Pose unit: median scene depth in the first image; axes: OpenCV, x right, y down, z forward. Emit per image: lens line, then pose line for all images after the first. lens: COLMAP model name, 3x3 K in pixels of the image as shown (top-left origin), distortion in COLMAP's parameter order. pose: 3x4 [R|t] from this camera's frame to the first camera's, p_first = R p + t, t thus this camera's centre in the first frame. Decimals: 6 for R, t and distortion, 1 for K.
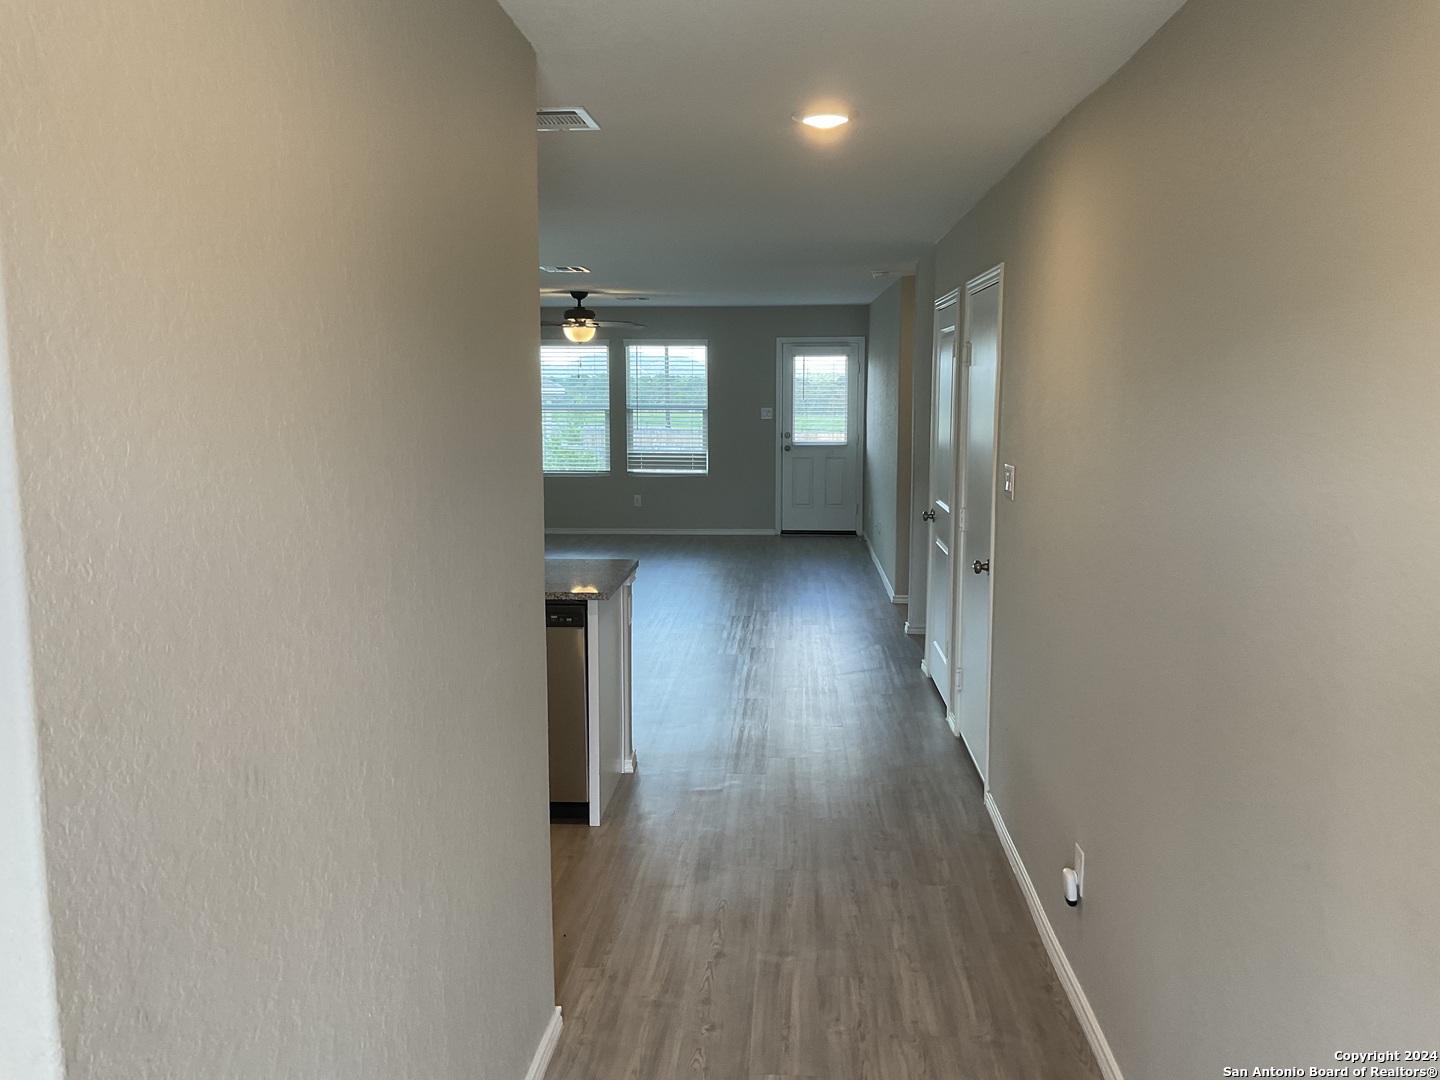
lens RADIAL K [[1182.4, 0, 708.6], [0, 1182.4, 538.4], [0, 0, 1]] dist [0.085324, -0.166998]
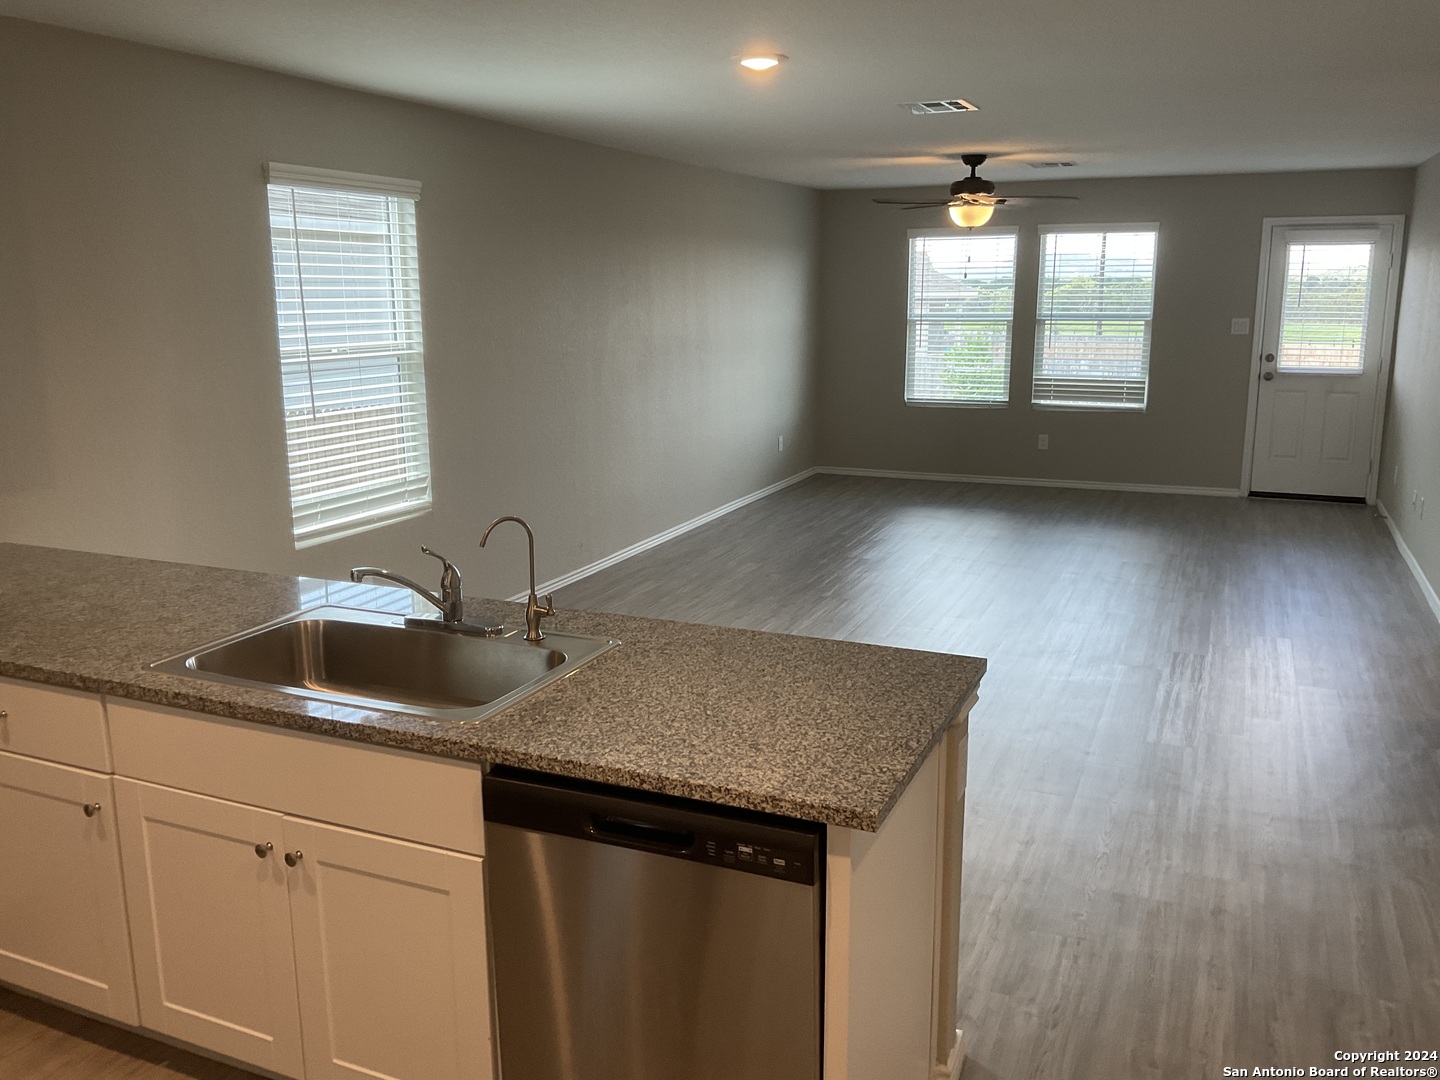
lens RADIAL K [[1182.4, 0, 708.6], [0, 1182.4, 538.4], [0, 0, 1]] dist [0.085324, -0.166998]
pose [[0.940568, 0.066884, -0.332953, -0.003876], [-0.040854, 0.995579, 0.084583, -0.026887], [0.337139, -0.065953, 0.939142, 0.212846]]
